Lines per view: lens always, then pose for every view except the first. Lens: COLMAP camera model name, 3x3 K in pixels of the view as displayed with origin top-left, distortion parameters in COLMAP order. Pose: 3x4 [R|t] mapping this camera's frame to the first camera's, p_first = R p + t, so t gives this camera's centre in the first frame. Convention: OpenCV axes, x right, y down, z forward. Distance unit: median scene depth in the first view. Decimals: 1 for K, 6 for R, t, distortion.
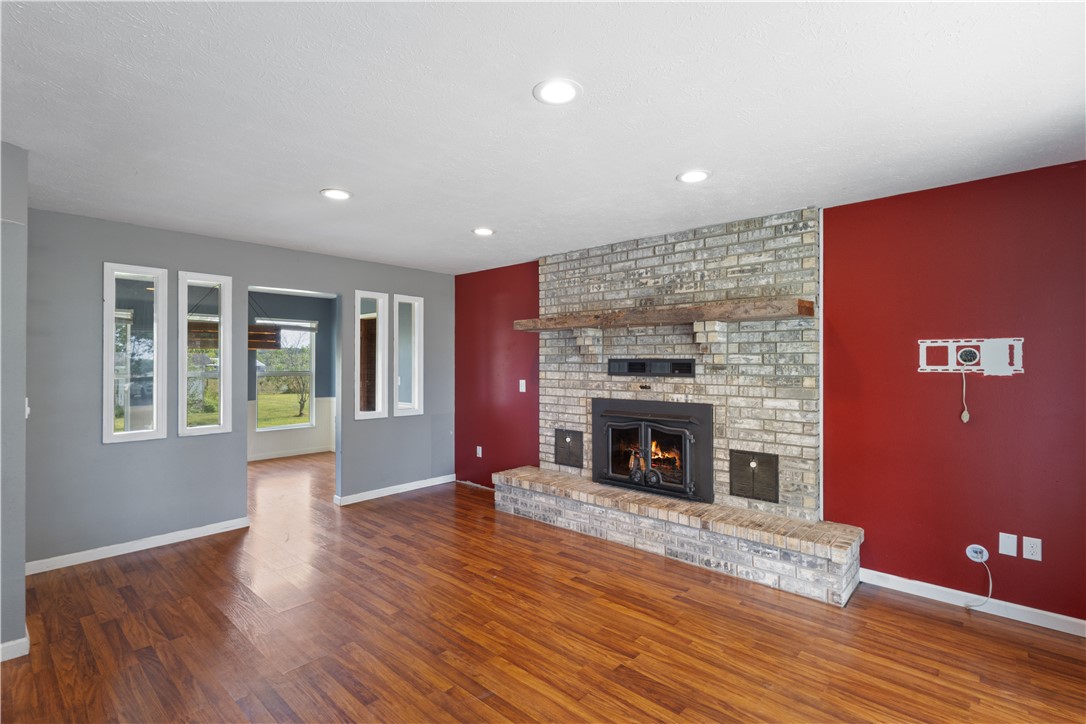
lens RADIAL K [[511.0, 0, 544.2], [0, 511.0, 352.4], [0, 0, 1]] dist [0.010706, 0.000495]
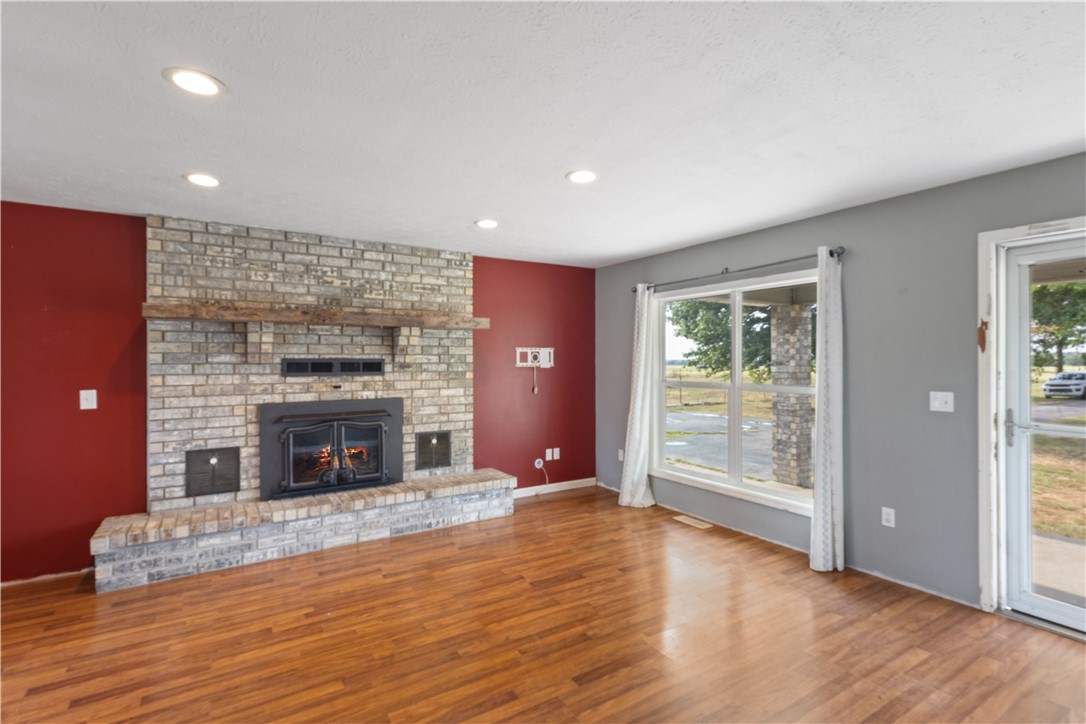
lens RADIAL K [[511.0, 0, 544.2], [0, 511.0, 352.4], [0, 0, 1]] dist [0.010706, 0.000495]
pose [[0.277512, 0.011911, 0.960648, -0.681607], [-0.015112, 0.999854, -0.008032, 0.002560], [-0.960603, -0.012288, 0.277651, 0.347724]]
